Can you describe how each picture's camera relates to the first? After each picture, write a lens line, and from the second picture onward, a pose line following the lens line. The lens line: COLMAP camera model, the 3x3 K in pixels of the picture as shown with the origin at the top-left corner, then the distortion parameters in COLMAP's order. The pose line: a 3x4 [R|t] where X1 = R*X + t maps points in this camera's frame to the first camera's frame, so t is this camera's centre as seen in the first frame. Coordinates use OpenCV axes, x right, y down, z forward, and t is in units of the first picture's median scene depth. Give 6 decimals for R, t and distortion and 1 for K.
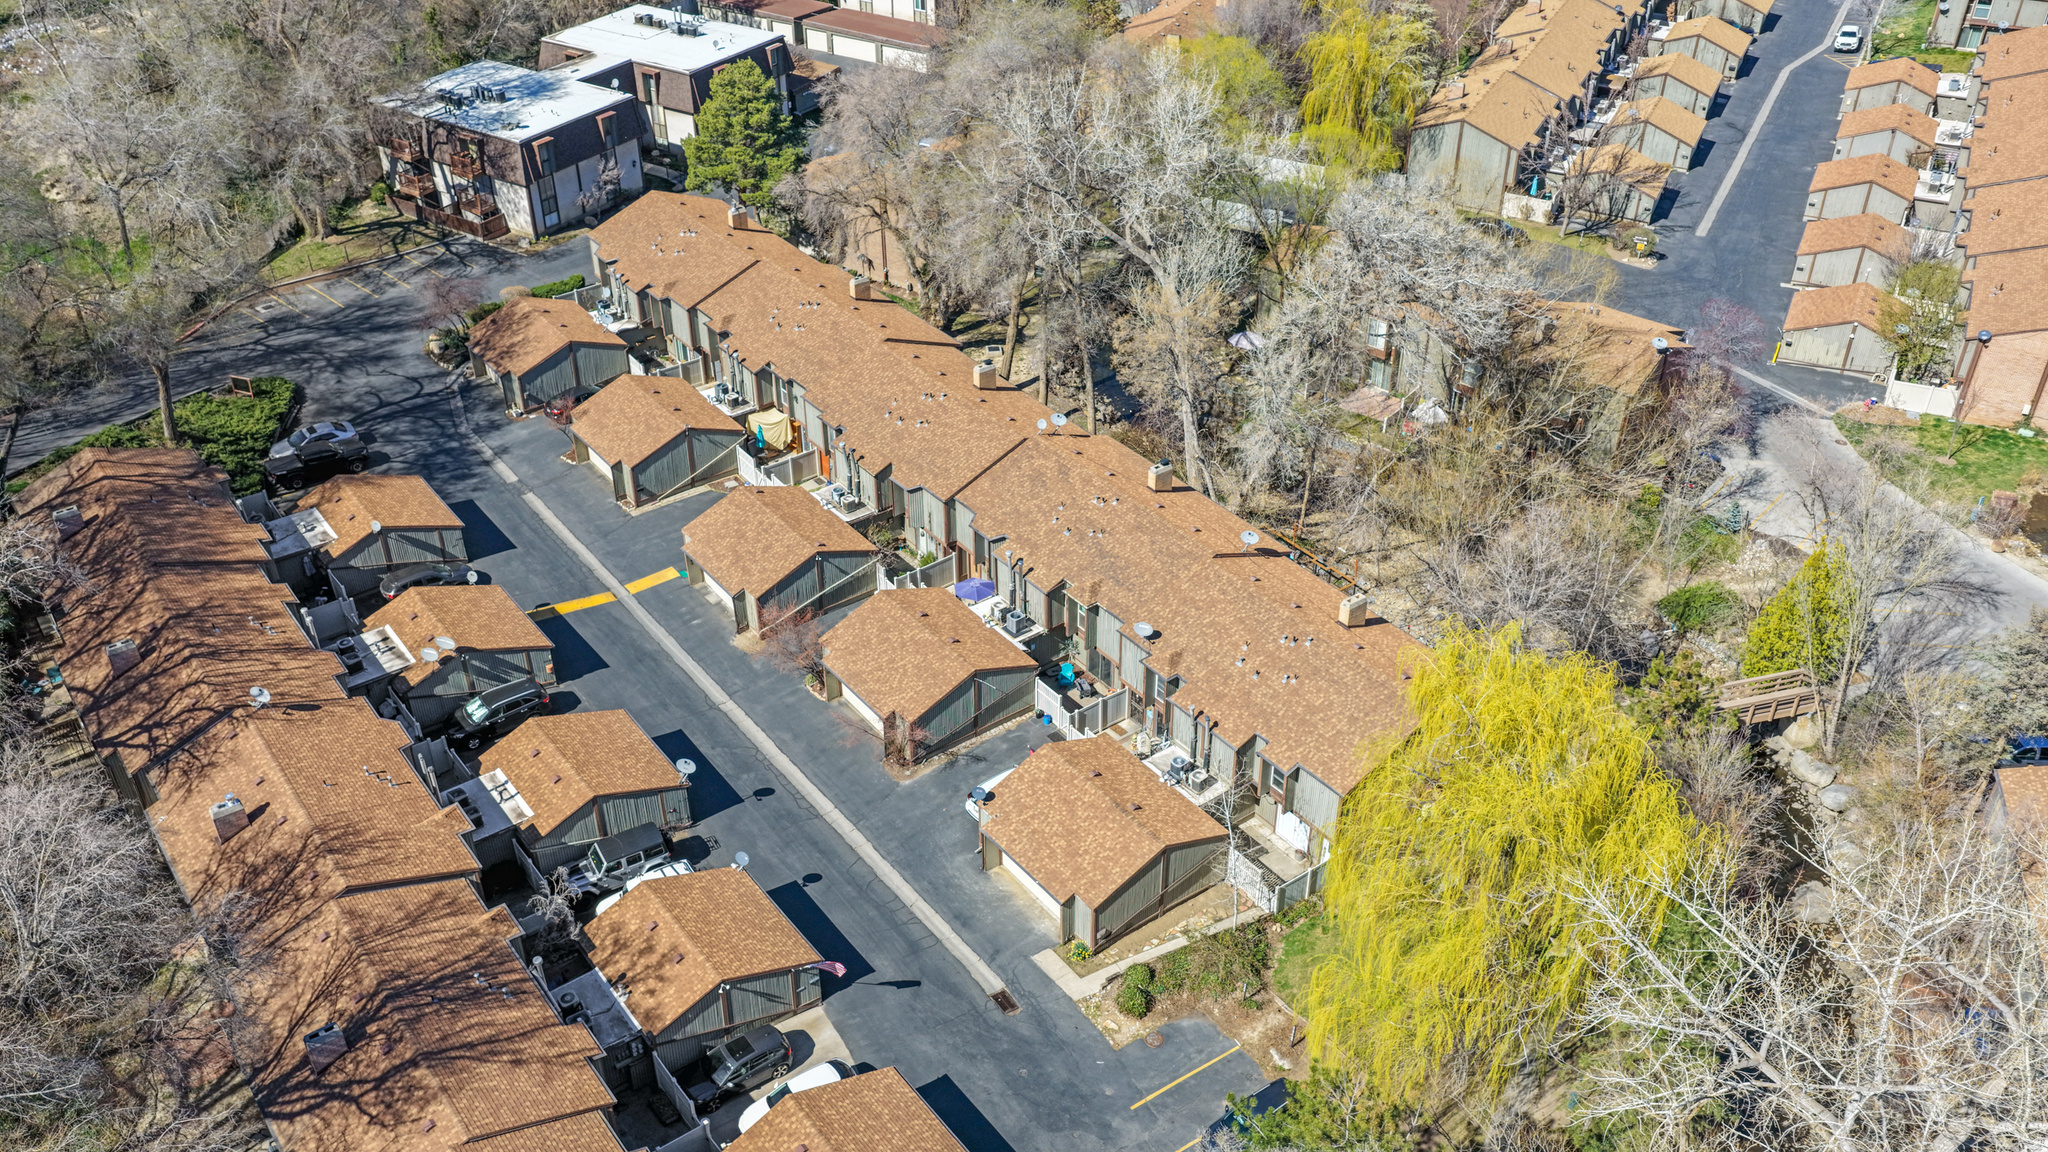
lens RADIAL K [[1710.2, 0, 1024.0], [0, 1710.2, 576.0], [0, 0, 1]] dist [-0.005033, -0.000641]
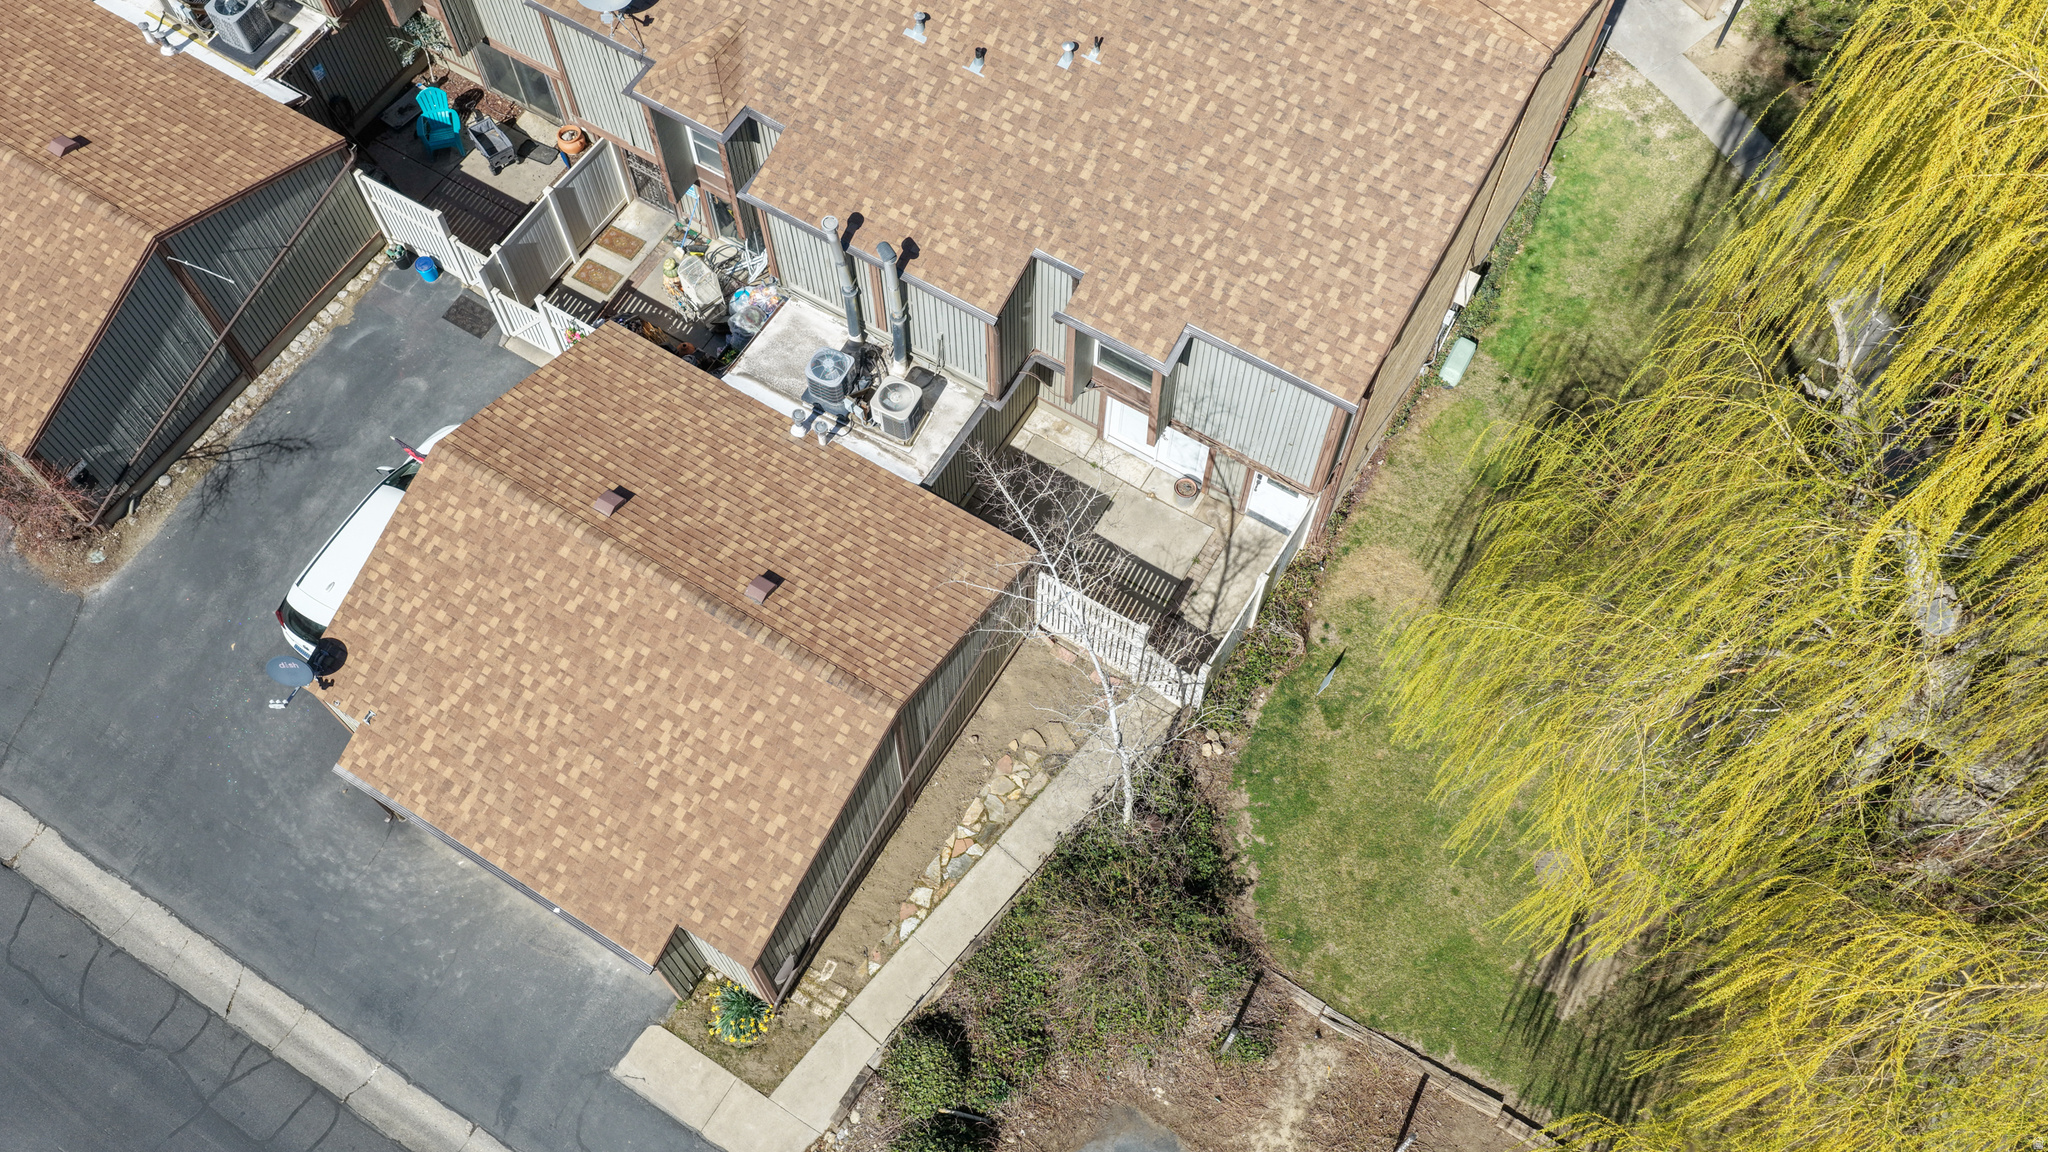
lens RADIAL K [[1710.2, 0, 1024.0], [0, 1710.2, 576.0], [0, 0, 1]] dist [-0.005033, -0.000641]
pose [[0.928284, -0.330054, 0.171331, 0.053546], [0.204703, 0.838163, 0.505548, -0.025466], [-0.310461, -0.434220, 0.845616, 0.672499]]
